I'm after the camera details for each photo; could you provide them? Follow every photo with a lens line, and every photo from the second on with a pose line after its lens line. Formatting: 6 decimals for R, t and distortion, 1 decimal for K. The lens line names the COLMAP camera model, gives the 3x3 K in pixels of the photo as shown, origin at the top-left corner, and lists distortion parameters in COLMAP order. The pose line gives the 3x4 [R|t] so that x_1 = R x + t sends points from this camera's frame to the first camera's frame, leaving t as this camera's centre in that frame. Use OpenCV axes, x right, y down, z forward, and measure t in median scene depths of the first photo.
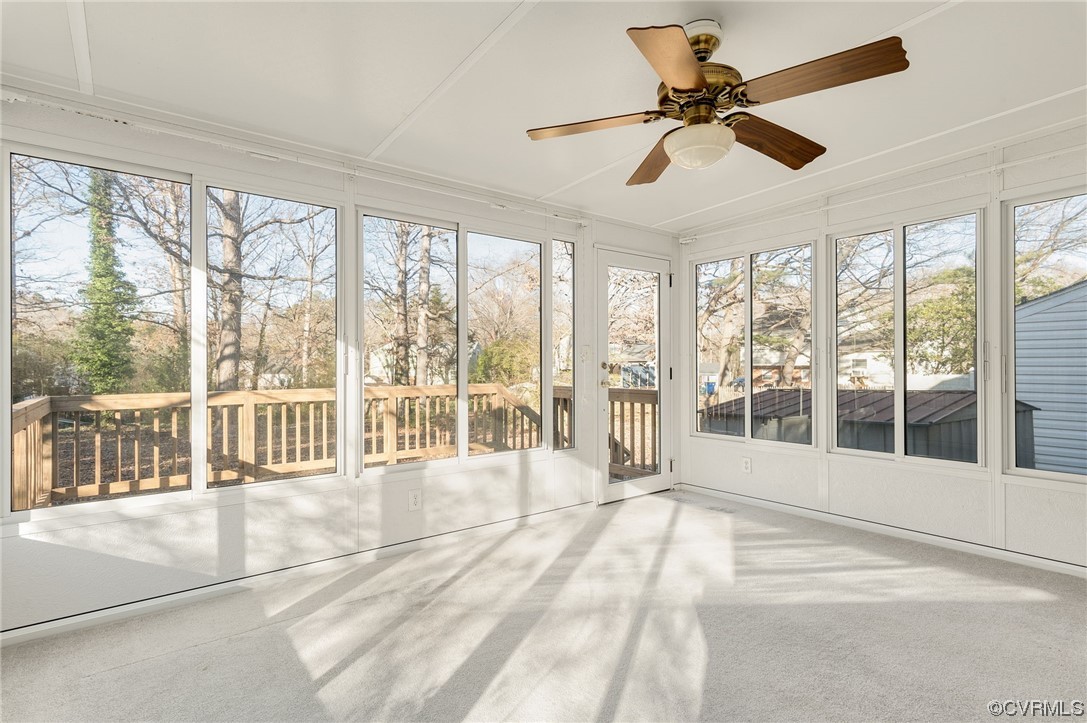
lens RADIAL K [[533.1, 0, 545.7], [0, 533.1, 357.5], [0, 0, 1]] dist [0.000717, 0.000354]
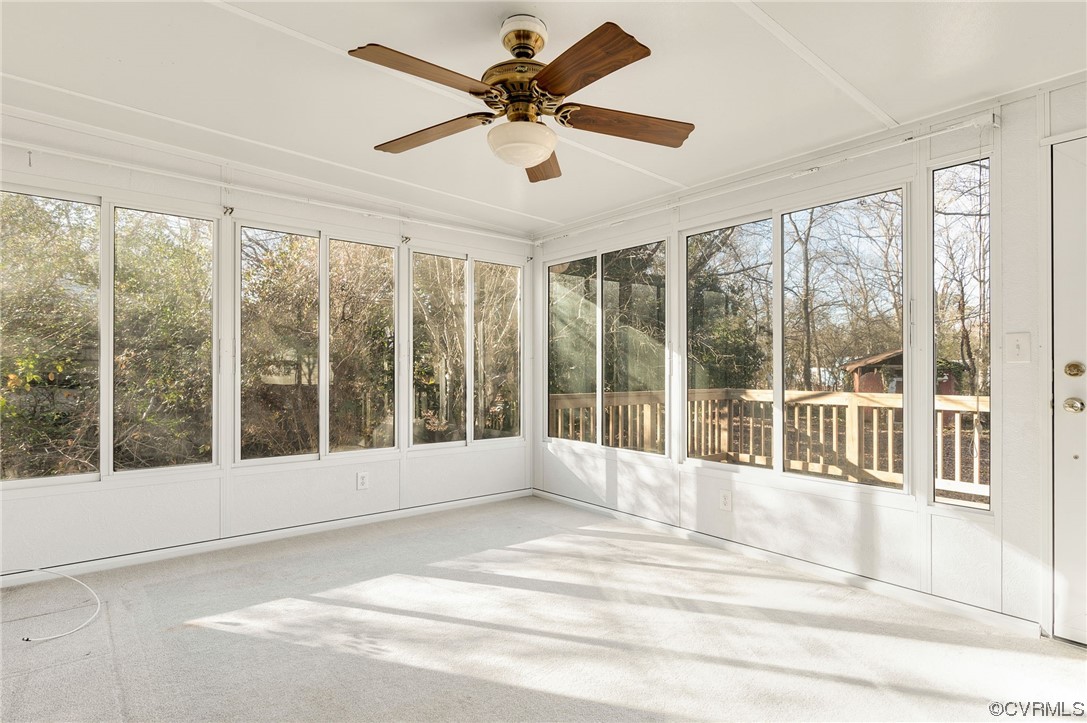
lens RADIAL K [[557.7, 0, 541.4], [0, 557.7, 365.5], [0, 0, 1]] dist [0.001778, 0.000622]
pose [[0.016932, -0.001456, -0.999856, 0.905797], [0.014201, 0.999898, -0.001216, 0.006038], [0.999756, -0.014179, 0.016951, 0.702016]]
